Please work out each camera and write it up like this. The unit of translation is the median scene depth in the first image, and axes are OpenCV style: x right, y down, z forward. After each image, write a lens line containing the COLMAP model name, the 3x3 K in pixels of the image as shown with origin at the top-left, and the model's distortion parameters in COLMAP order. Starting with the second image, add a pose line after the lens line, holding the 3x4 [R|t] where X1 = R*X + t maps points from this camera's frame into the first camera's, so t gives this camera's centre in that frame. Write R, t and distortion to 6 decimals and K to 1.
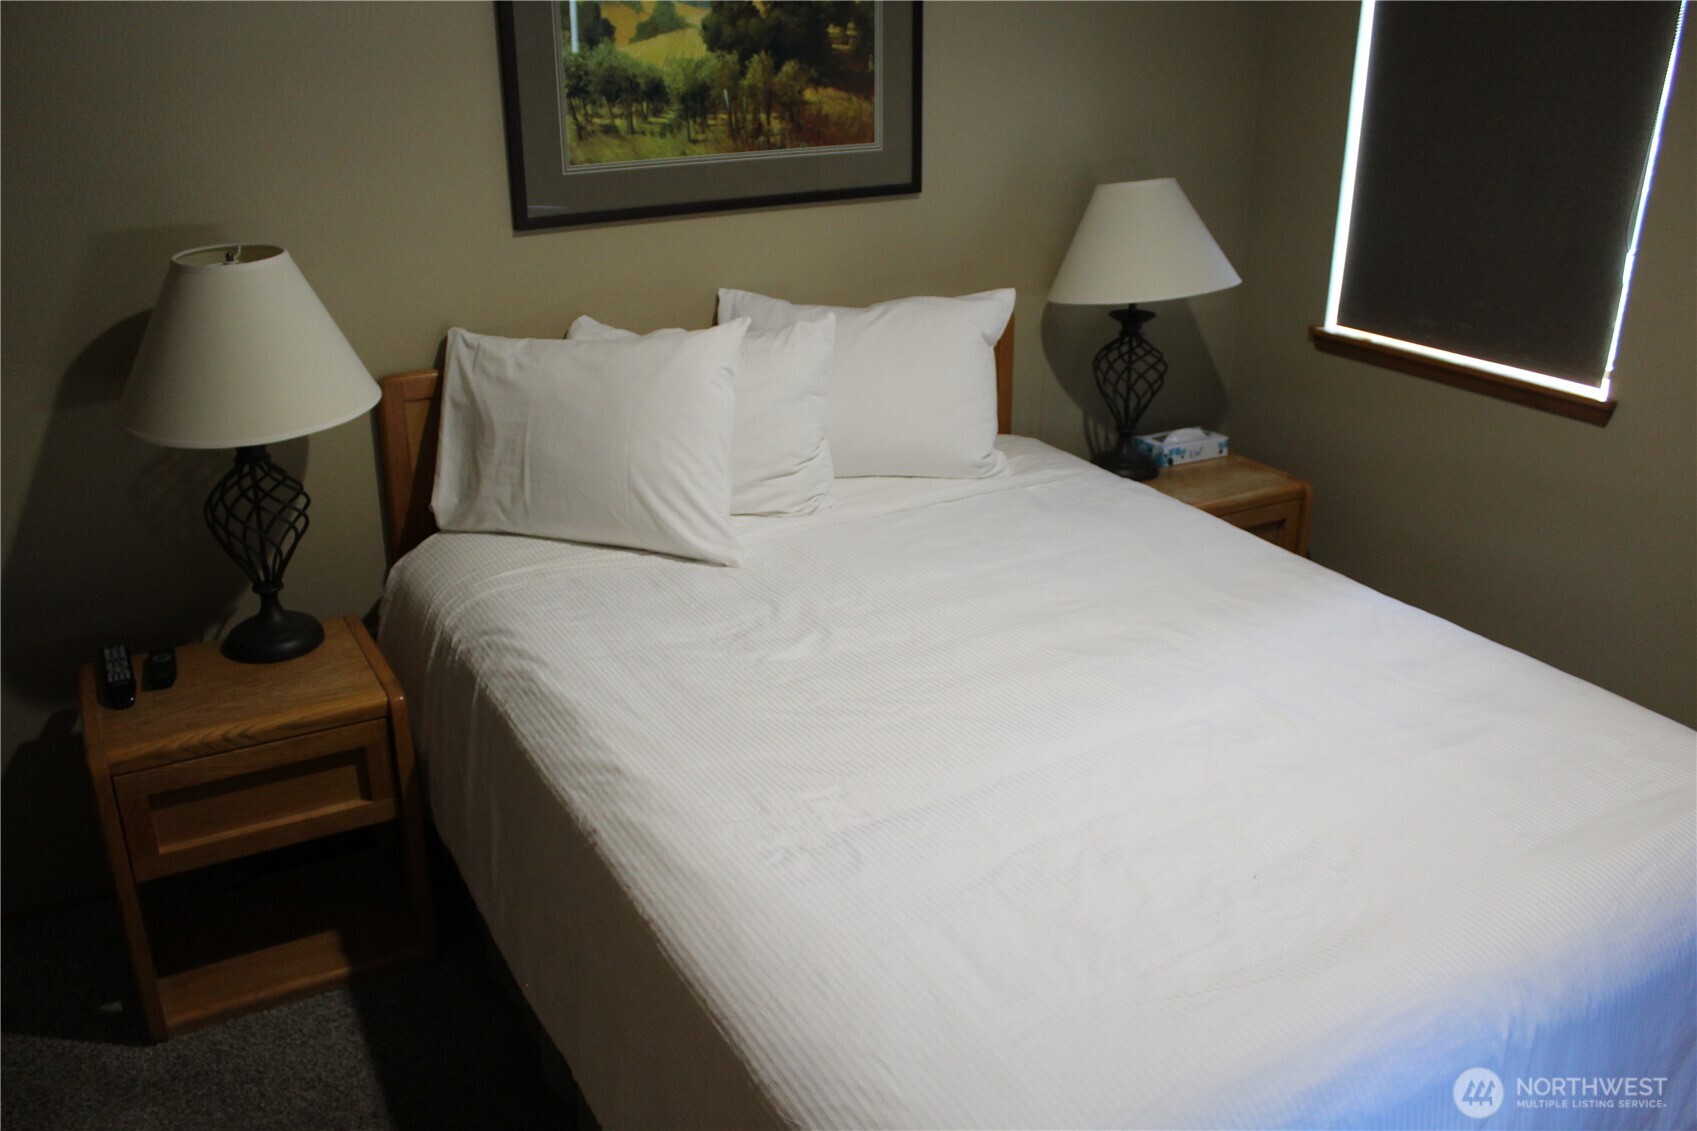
lens RADIAL K [[1424.4, 0, 846.5], [0, 1424.4, 566.2], [0, 0, 1]] dist [-0.115411, 0.038916]
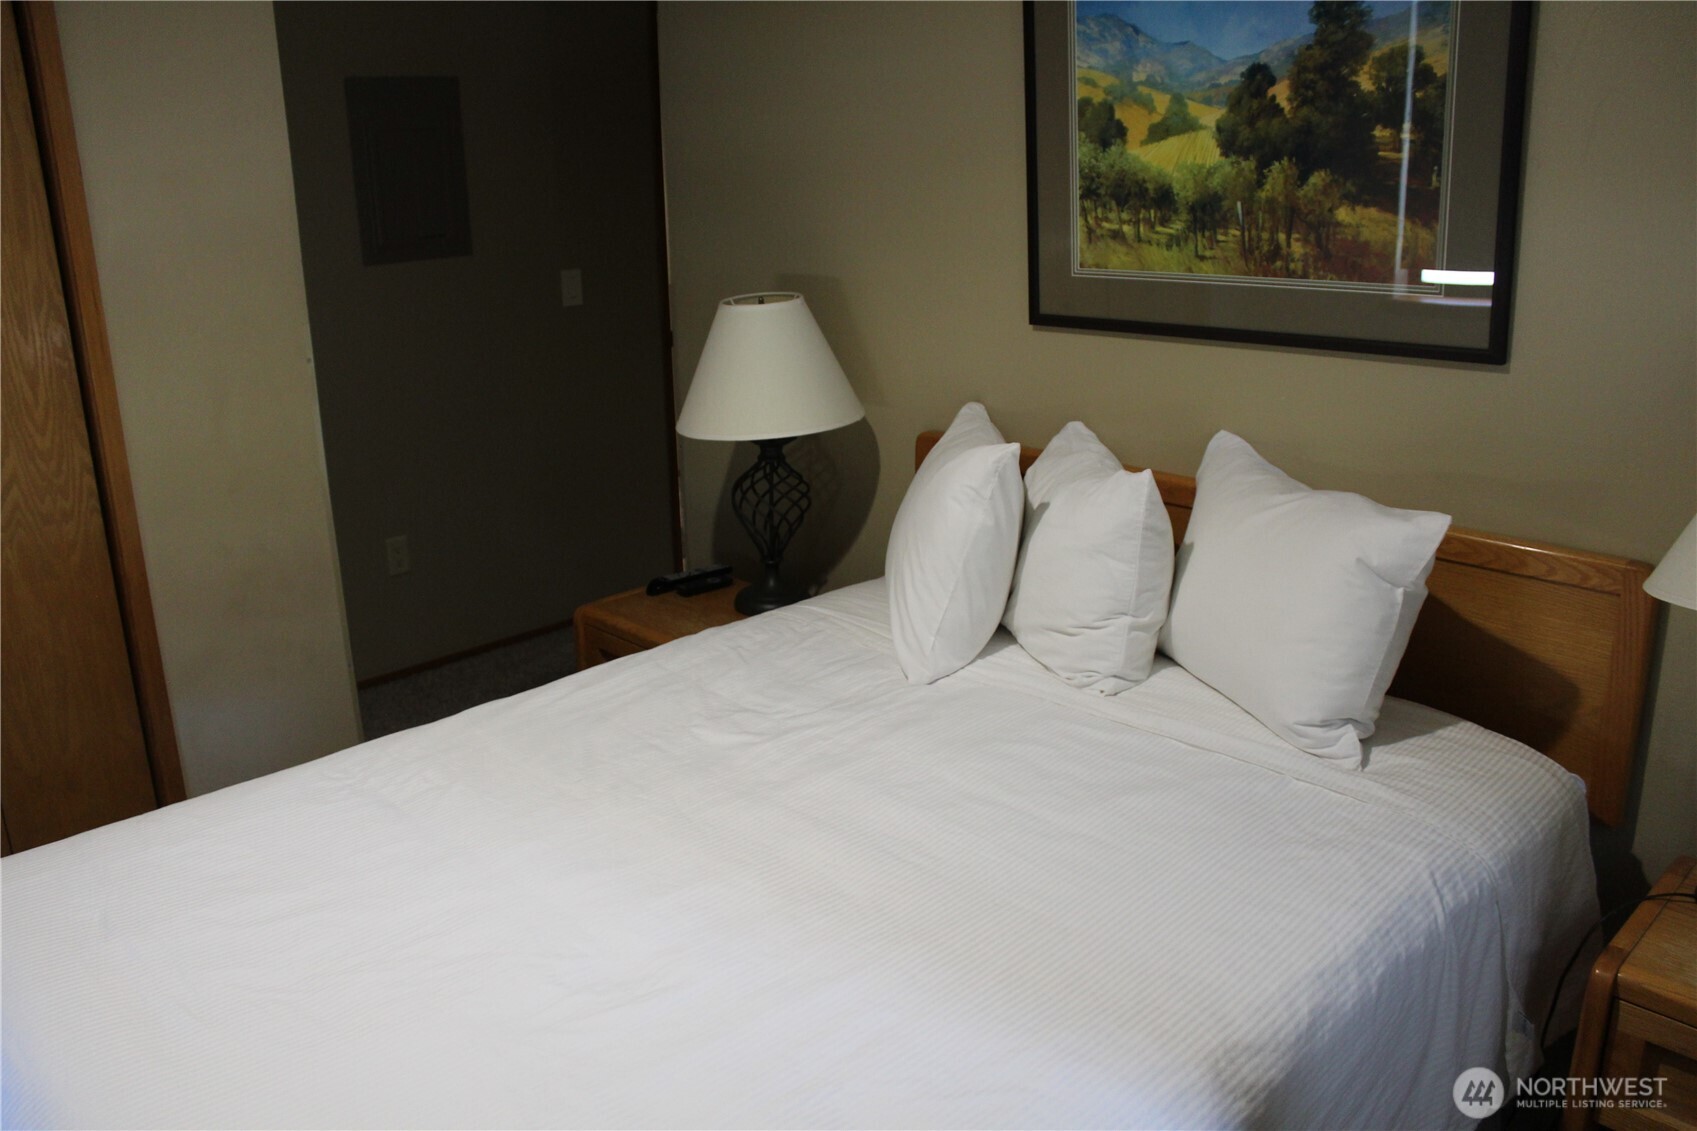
lens RADIAL K [[1424.4, 0, 847.0], [0, 1424.4, 563.1], [0, 0, 1]] dist [-0.115411, 0.038916]
pose [[0.224780, 0.281054, -0.932997, 0.721781], [-0.326407, 0.923899, 0.199674, -0.231772], [0.918114, 0.259654, 0.299412, 0.592530]]
